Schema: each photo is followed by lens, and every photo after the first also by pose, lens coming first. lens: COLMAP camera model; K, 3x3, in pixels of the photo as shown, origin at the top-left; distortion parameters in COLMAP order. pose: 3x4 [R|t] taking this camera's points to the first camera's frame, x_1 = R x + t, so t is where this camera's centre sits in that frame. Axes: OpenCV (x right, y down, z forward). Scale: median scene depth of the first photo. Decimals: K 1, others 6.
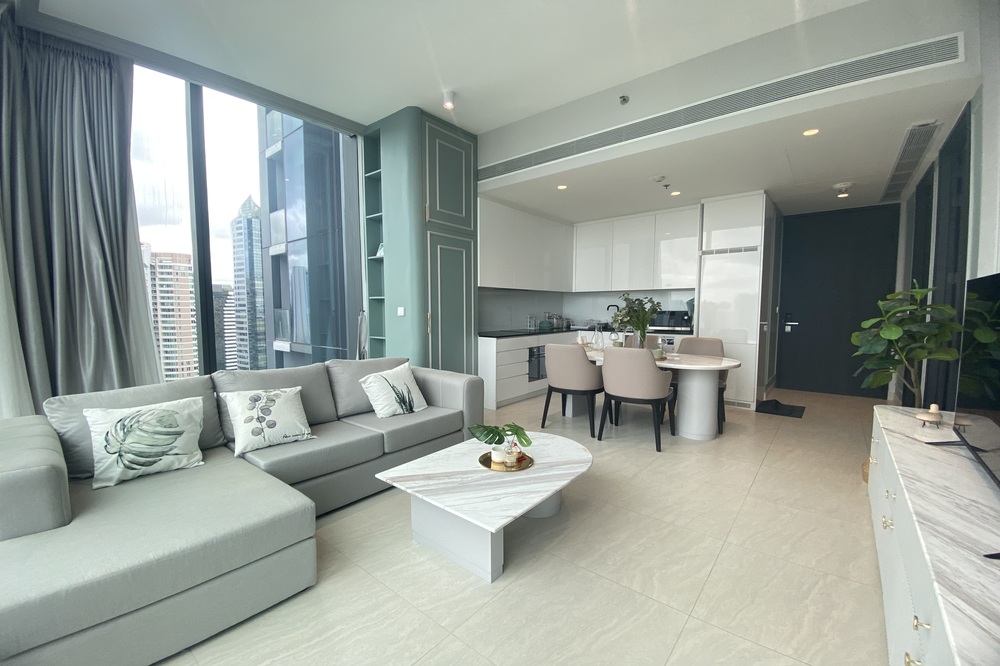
lens RADIAL K [[404.8, 0, 496.2], [0, 404.8, 331.4], [0, 0, 1]] dist [0.000824, -0.000173]
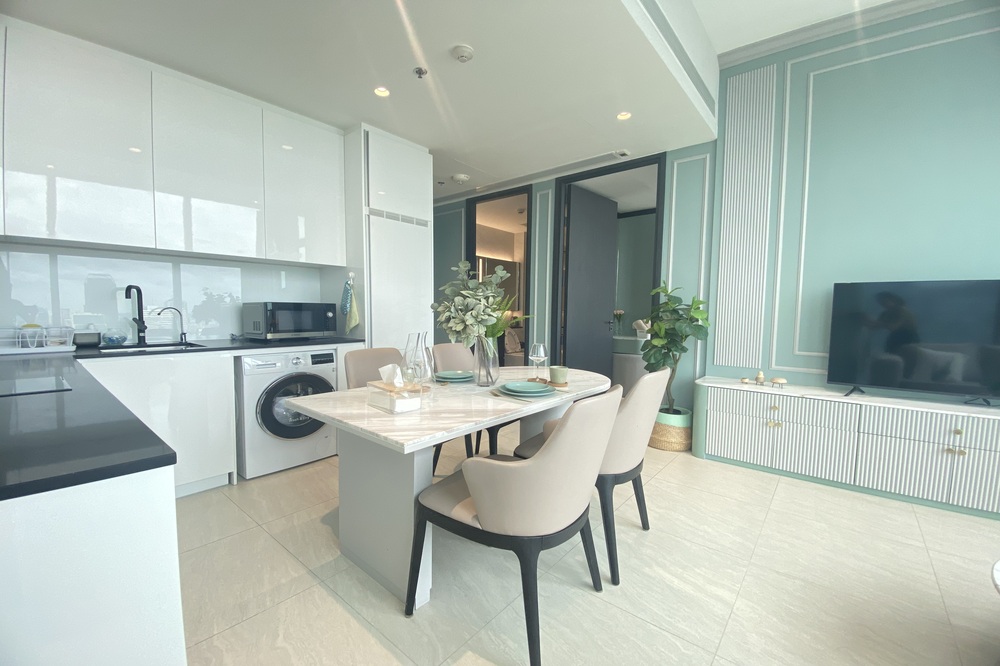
lens RADIAL K [[404.8, 0, 494.8], [0, 404.8, 336.8], [0, 0, 1]] dist [0.000824, -0.000173]
pose [[-0.000971, -0.080458, 0.996758, -0.134281], [0.052643, 0.995372, 0.080398, -0.040842], [-0.998613, 0.052551, 0.003270, 0.823268]]
